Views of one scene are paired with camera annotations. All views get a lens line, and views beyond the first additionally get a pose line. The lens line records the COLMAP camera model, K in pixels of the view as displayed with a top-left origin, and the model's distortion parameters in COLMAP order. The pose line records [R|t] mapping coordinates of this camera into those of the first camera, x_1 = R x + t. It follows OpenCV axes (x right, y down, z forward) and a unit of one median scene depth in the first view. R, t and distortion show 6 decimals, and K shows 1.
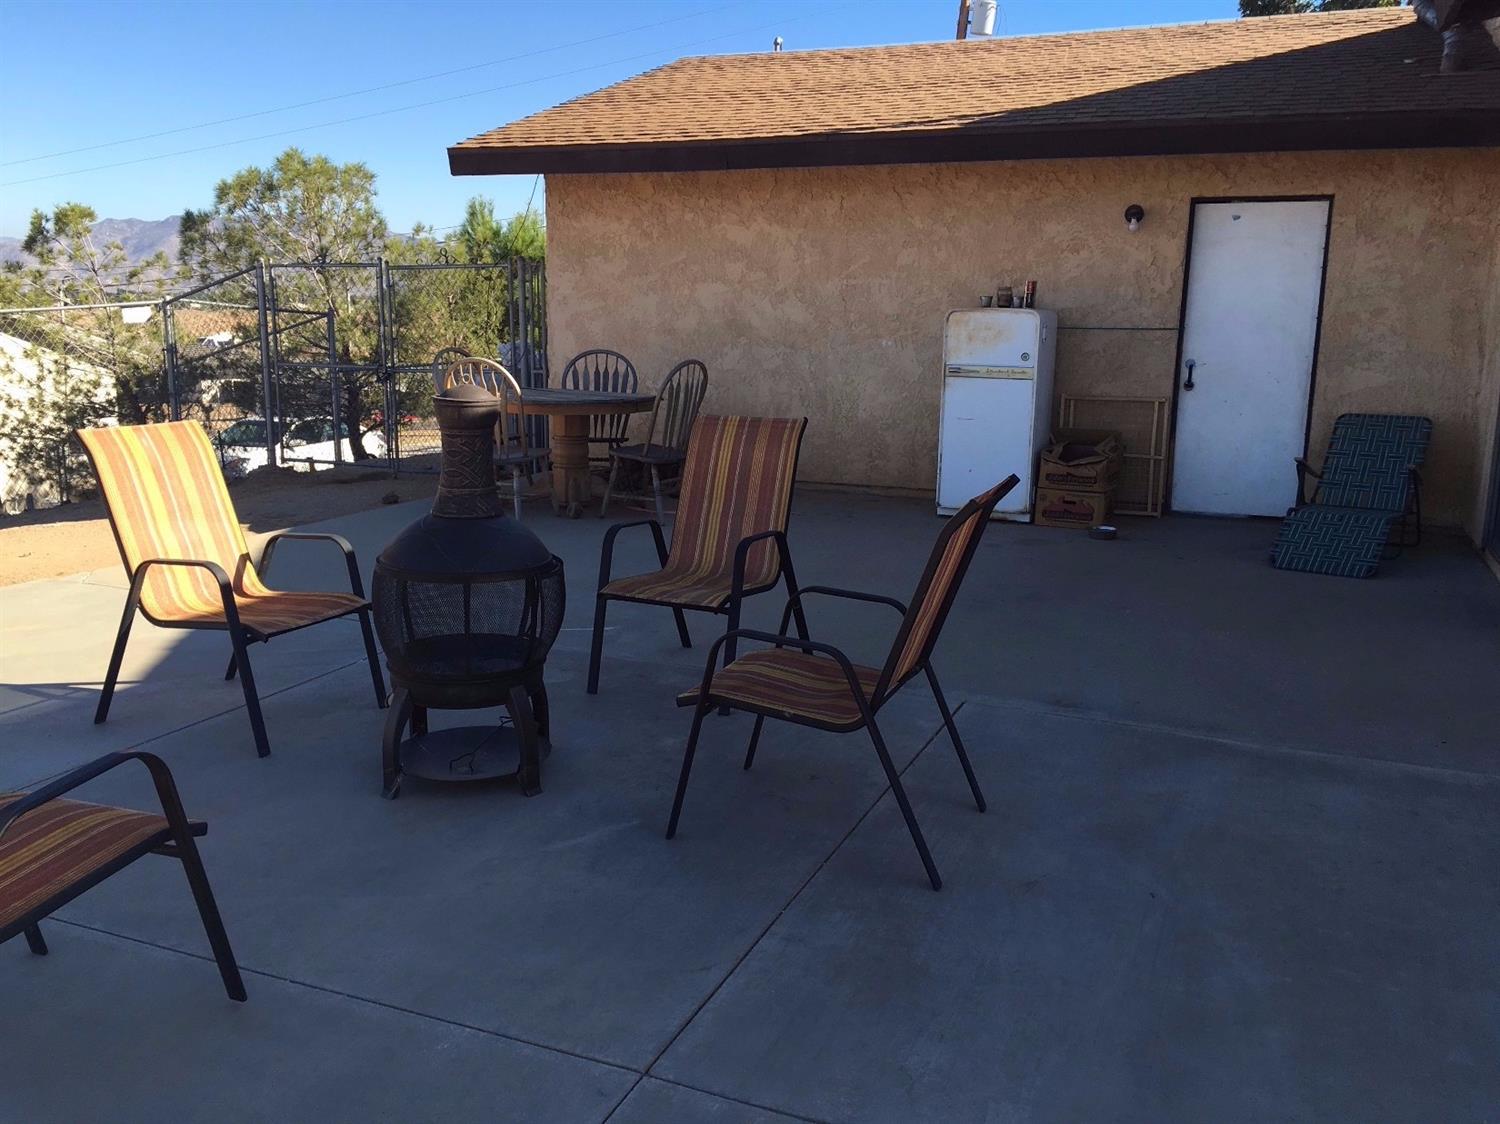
lens RADIAL K [[1260.2, 0, 755.3], [0, 1260.2, 561.8], [0, 0, 1]] dist [0.077182, -0.099243]
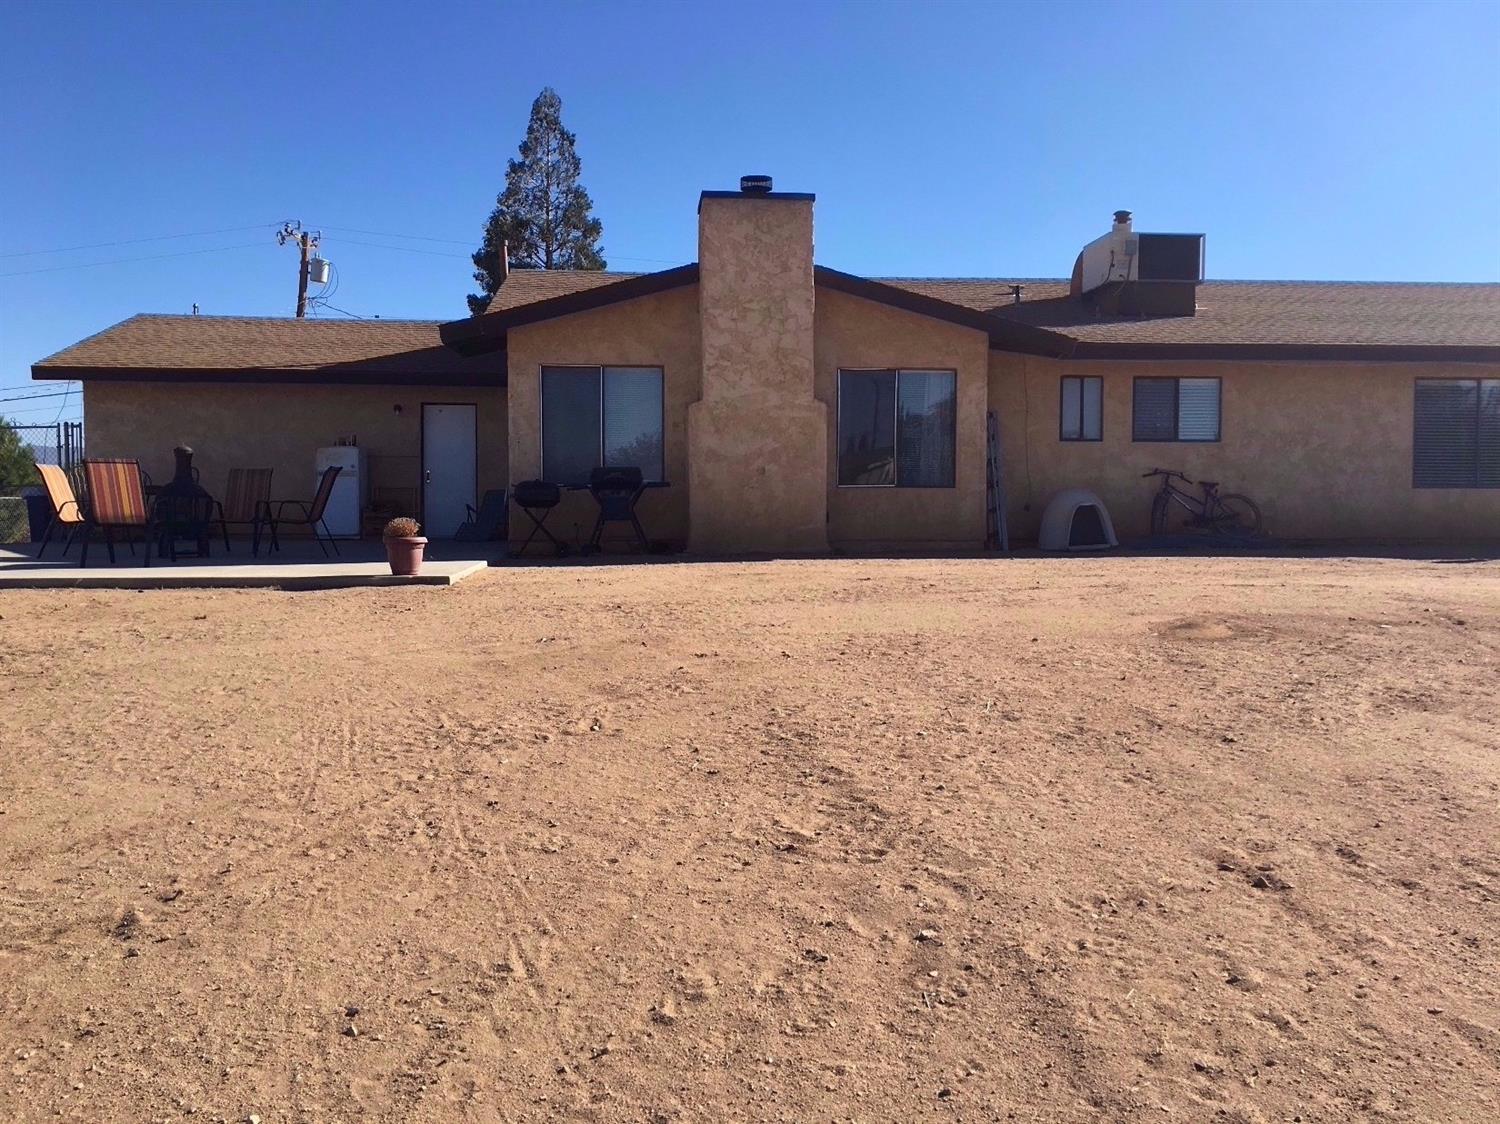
lens RADIAL K [[1260.2, 0, 755.3], [0, 1260.2, 561.8], [0, 0, 1]] dist [0.077182, -0.099243]
pose [[0.881468, -0.034671, 0.470970, -0.207564], [0.104854, 0.986777, -0.123602, 0.327944], [-0.460457, 0.158334, 0.873447, -1.171629]]
